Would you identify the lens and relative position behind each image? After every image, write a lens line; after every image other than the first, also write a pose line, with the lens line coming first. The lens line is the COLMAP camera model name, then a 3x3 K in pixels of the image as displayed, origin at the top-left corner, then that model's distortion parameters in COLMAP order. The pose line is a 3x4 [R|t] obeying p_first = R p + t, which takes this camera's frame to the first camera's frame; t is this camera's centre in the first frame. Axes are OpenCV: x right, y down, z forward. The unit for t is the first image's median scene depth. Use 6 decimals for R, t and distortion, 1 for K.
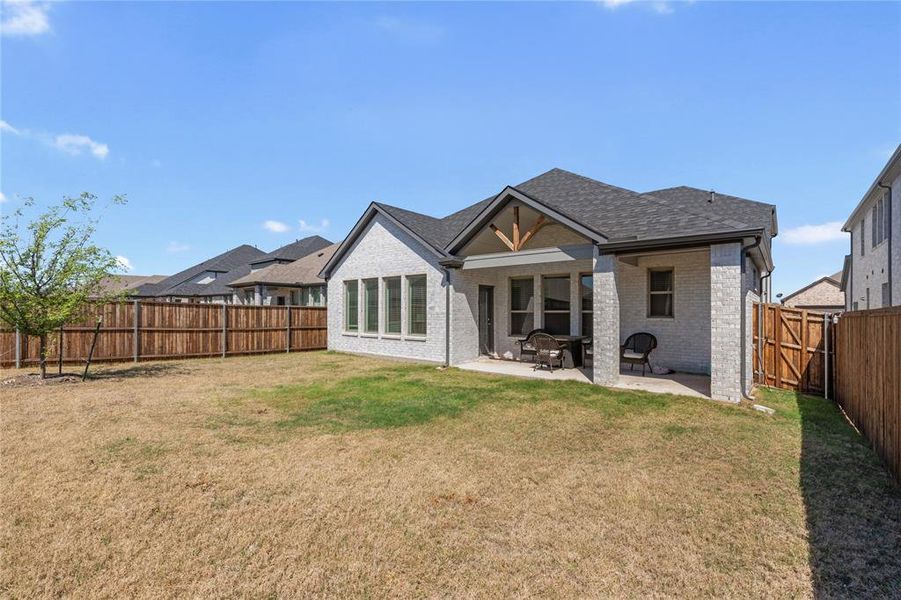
lens RADIAL K [[391.8, 0, 448.8], [0, 391.8, 310.7], [0, 0, 1]] dist [-0.014915, 0.000171]
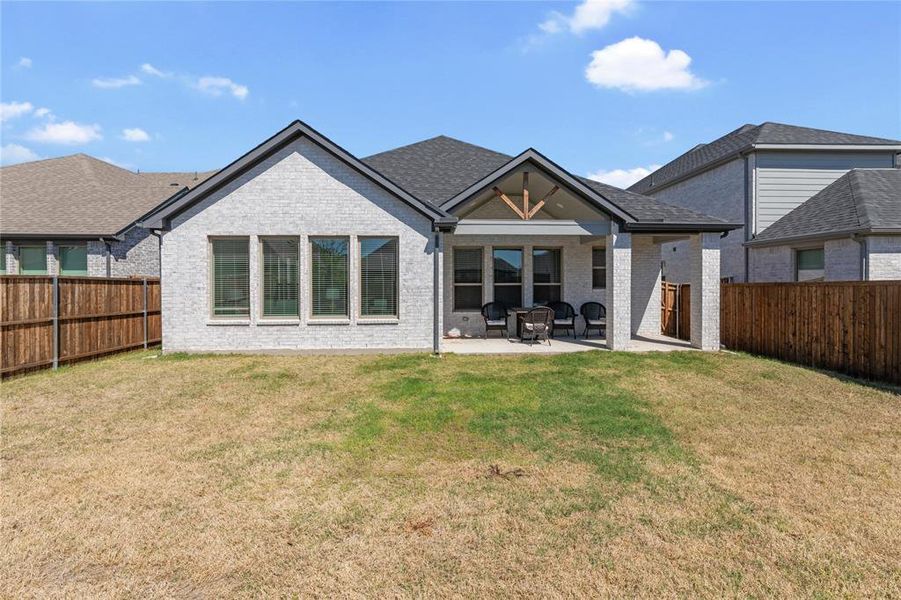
lens RADIAL K [[394.5, 0, 452.7], [0, 394.5, 286.2], [0, 0, 1]] dist [-0.010575, 0.000058]
pose [[0.732422, -0.010758, 0.680766, -0.523631], [0.003175, 0.999918, 0.012385, -0.005414], [-0.680844, -0.006909, 0.732396, 0.378525]]
